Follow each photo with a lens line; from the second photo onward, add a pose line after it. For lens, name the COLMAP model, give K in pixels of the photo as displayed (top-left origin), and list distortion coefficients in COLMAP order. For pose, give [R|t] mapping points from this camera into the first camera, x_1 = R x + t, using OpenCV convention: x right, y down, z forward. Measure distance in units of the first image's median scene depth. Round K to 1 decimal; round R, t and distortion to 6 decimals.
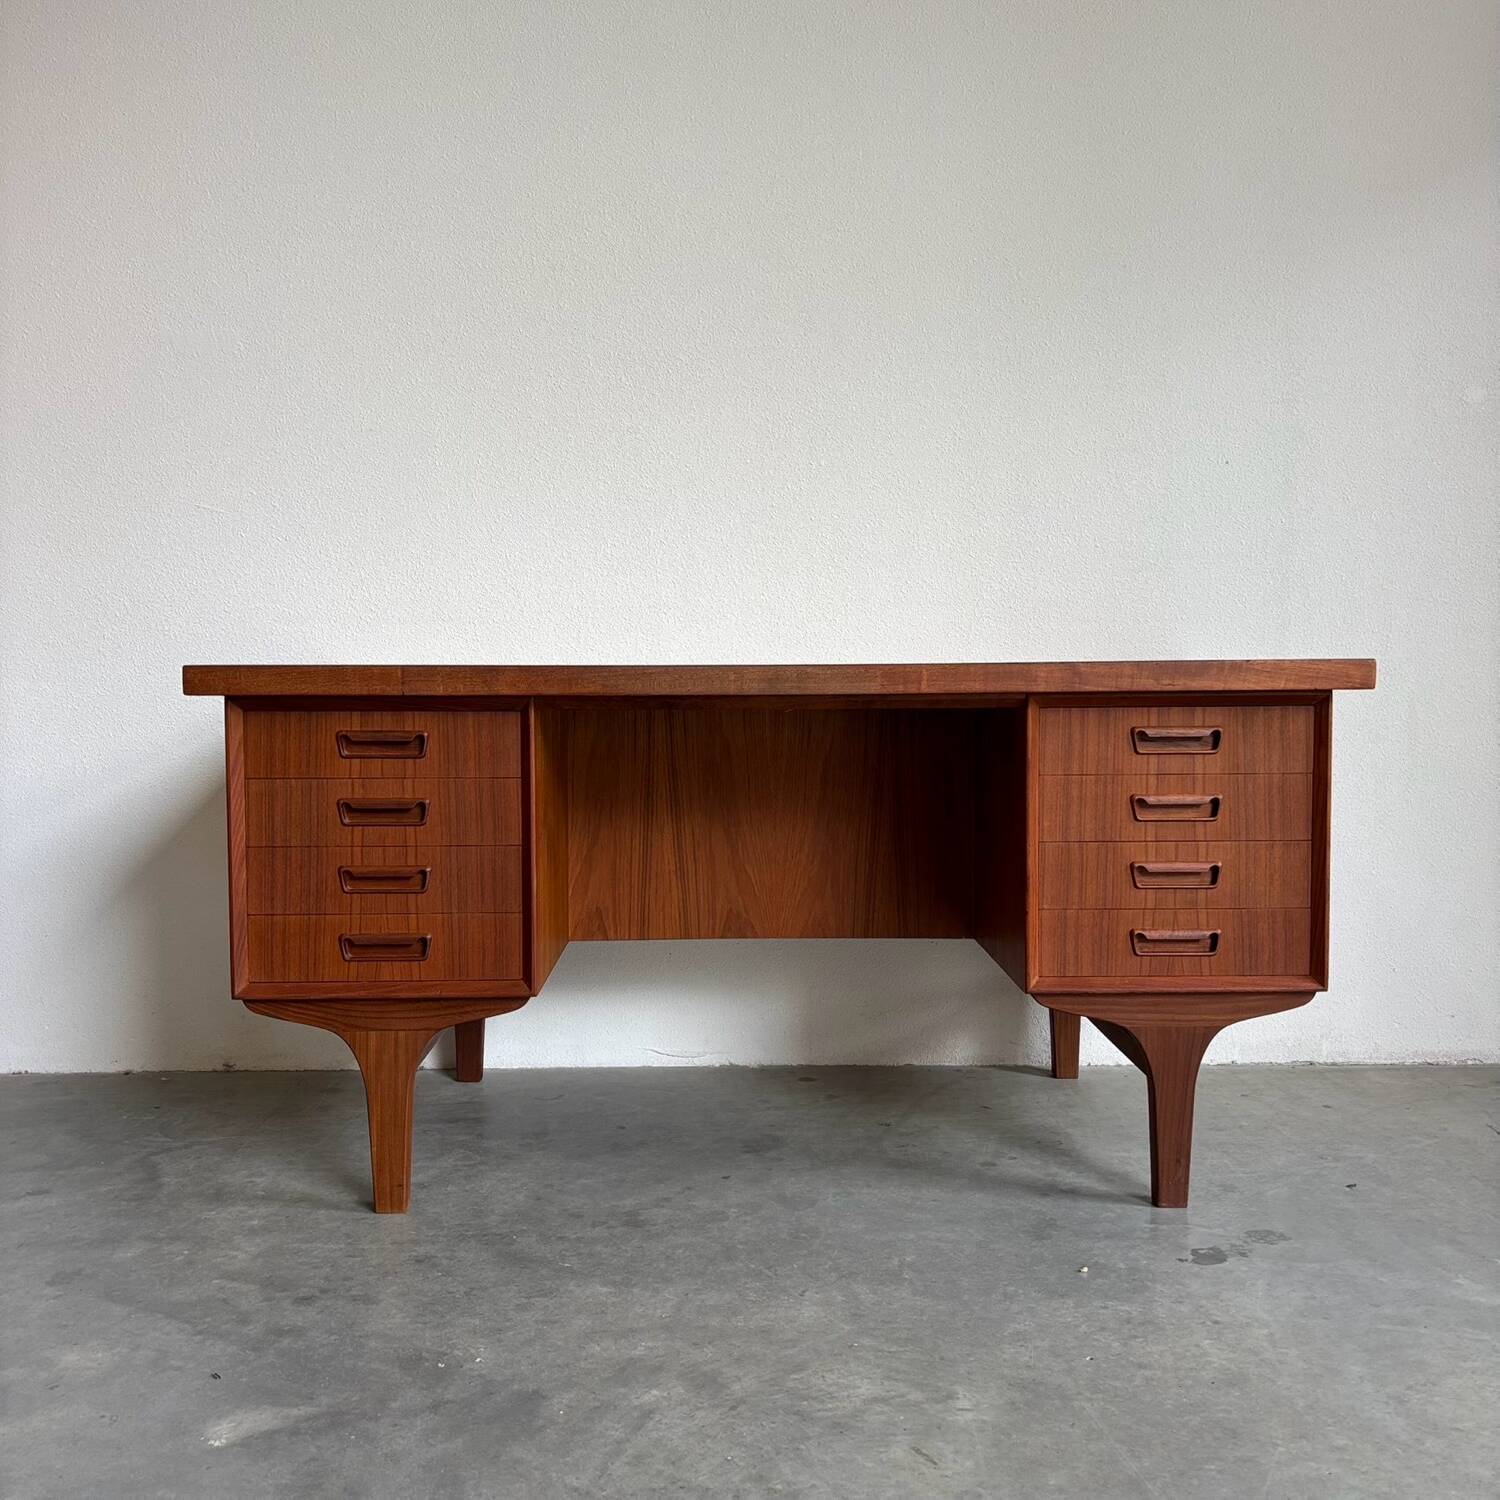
lens RADIAL K [[1493.8, 0, 740.6], [0, 1493.8, 756.1], [0, 0, 1]] dist [0.013029, 0.000000]
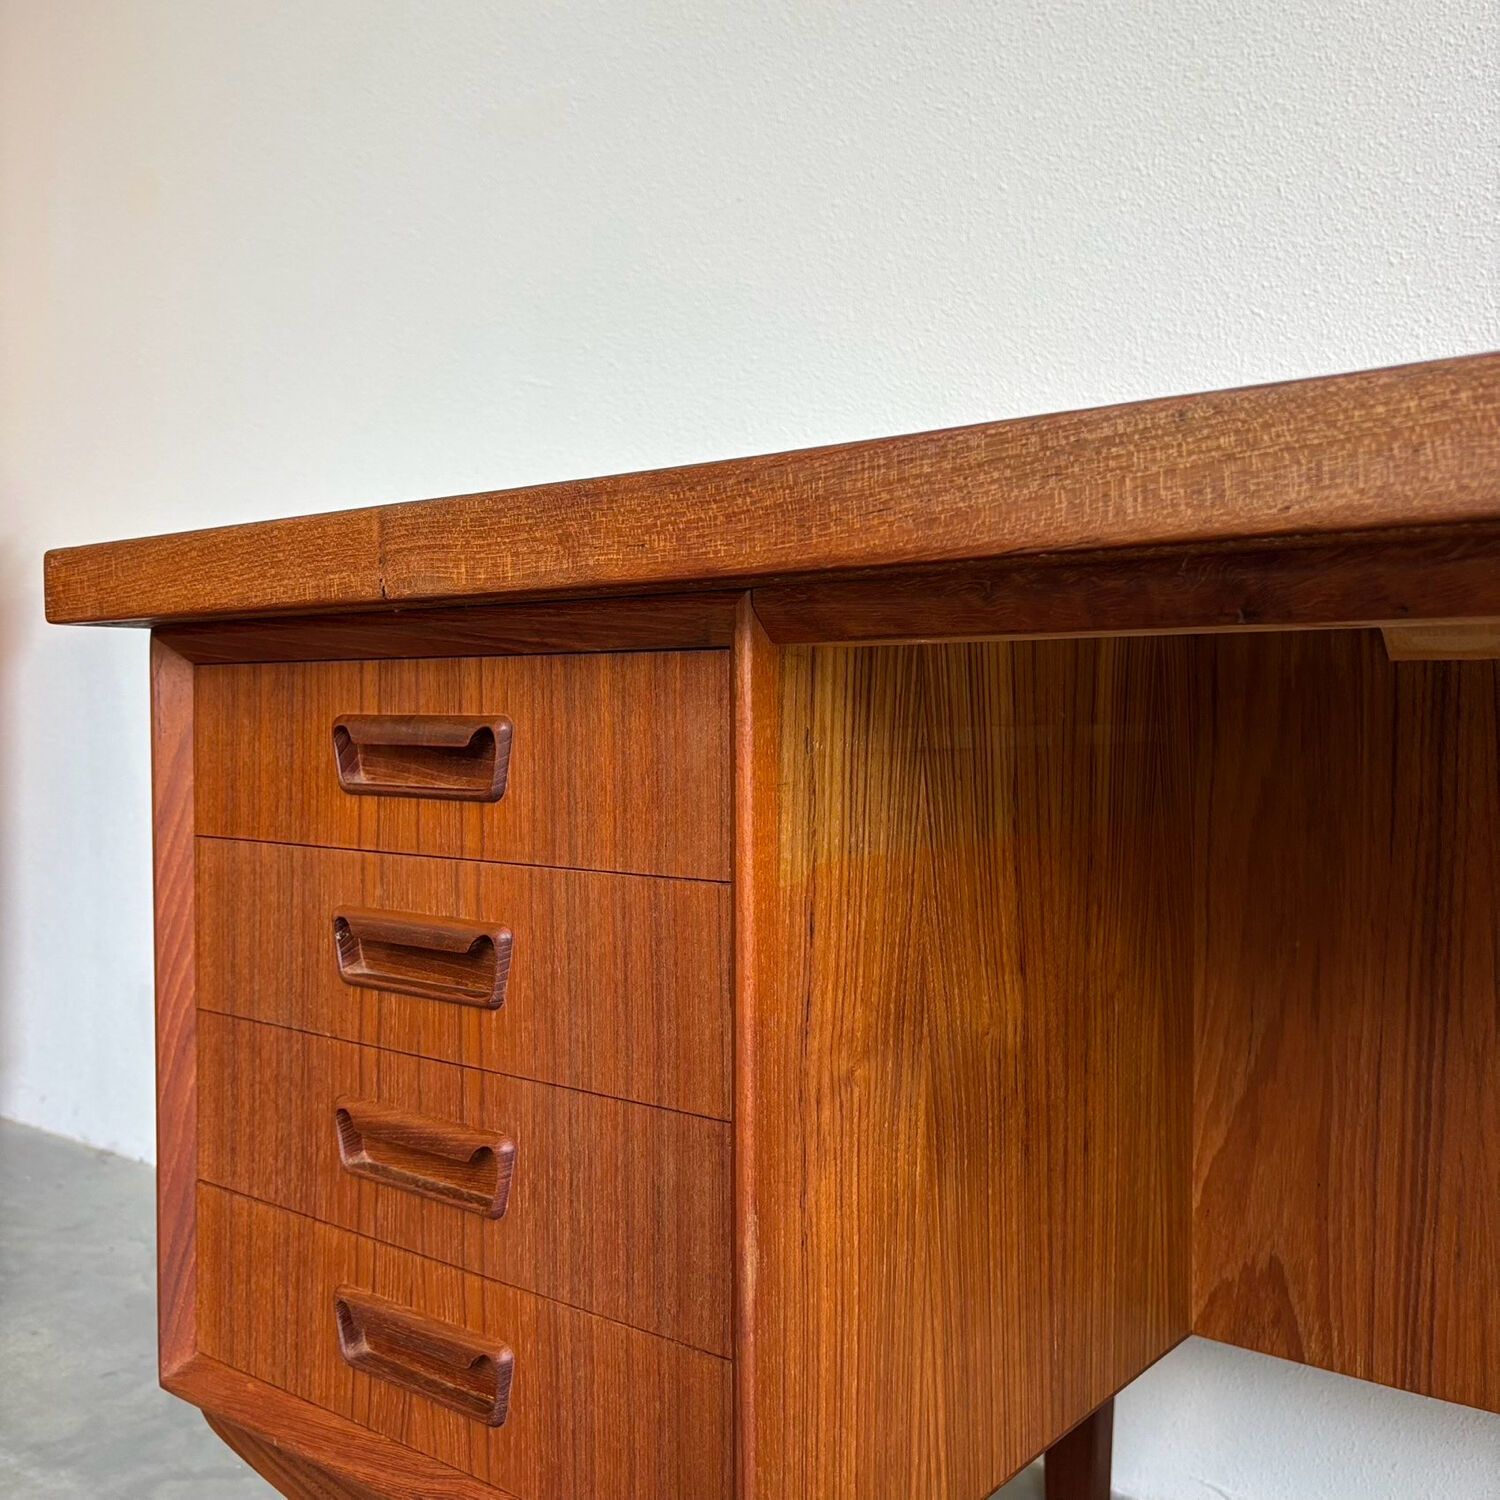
lens RADIAL K [[1493.8, 0, 751.0], [0, 1493.8, 751.1], [0, 0, 1]] dist [0.013029, 0.000000]
pose [[0.768389, 0.018297, -0.639722, 0.036259], [-0.036855, 0.999197, -0.015689, -0.006430], [0.638921, 0.035632, 0.768446, 0.786478]]
